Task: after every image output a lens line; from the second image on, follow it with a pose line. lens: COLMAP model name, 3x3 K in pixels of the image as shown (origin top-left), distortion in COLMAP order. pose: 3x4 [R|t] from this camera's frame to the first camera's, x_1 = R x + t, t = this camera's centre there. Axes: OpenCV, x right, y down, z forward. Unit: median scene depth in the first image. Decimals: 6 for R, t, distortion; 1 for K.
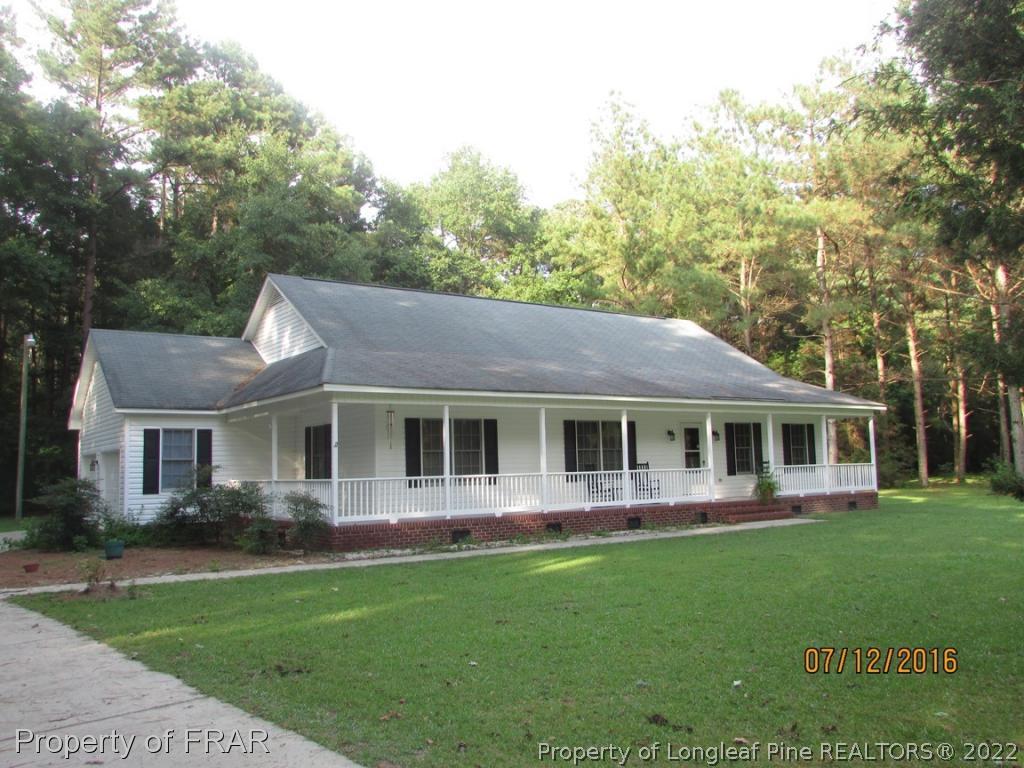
lens RADIAL K [[874.8, 0, 512.0], [0, 874.8, 384.0], [0, 0, 1]] dist [0.002379, 0.003381]
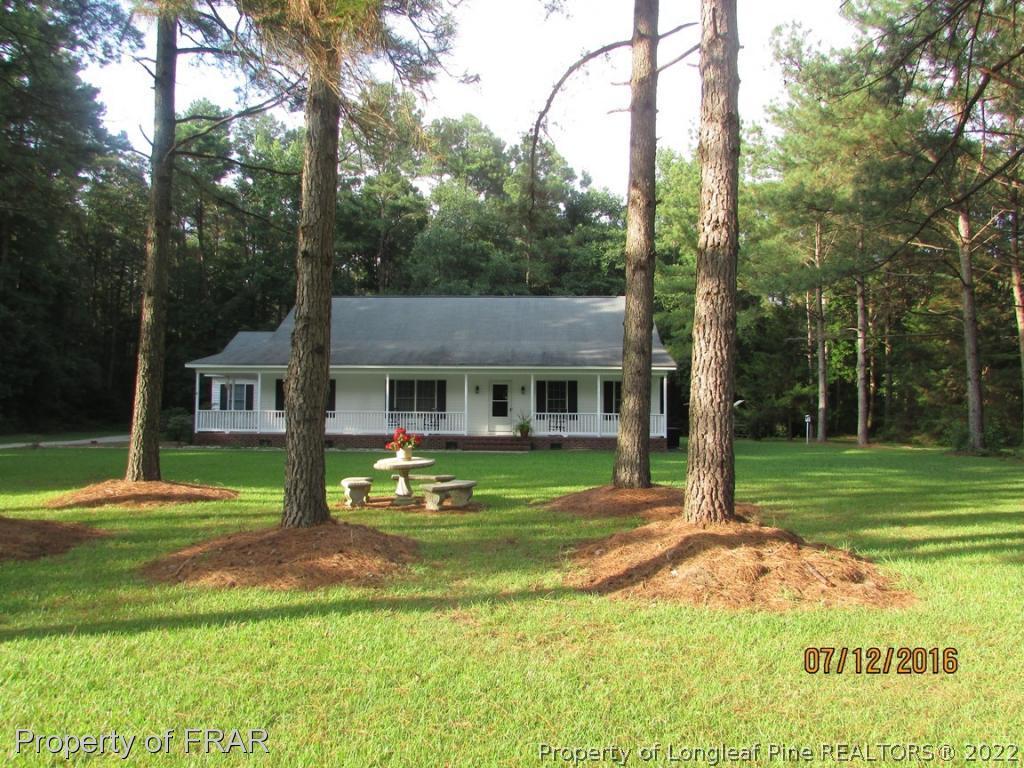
lens RADIAL K [[405.8, 0, 512.0], [0, 405.8, 384.0], [0, 0, 1]] dist [-0.002100, -0.000149]
pose [[0.776296, -0.007416, -0.630325, 0.636636], [0.033472, 0.999005, 0.029470, 0.029214], [0.629479, -0.043976, 0.775772, 0.478814]]
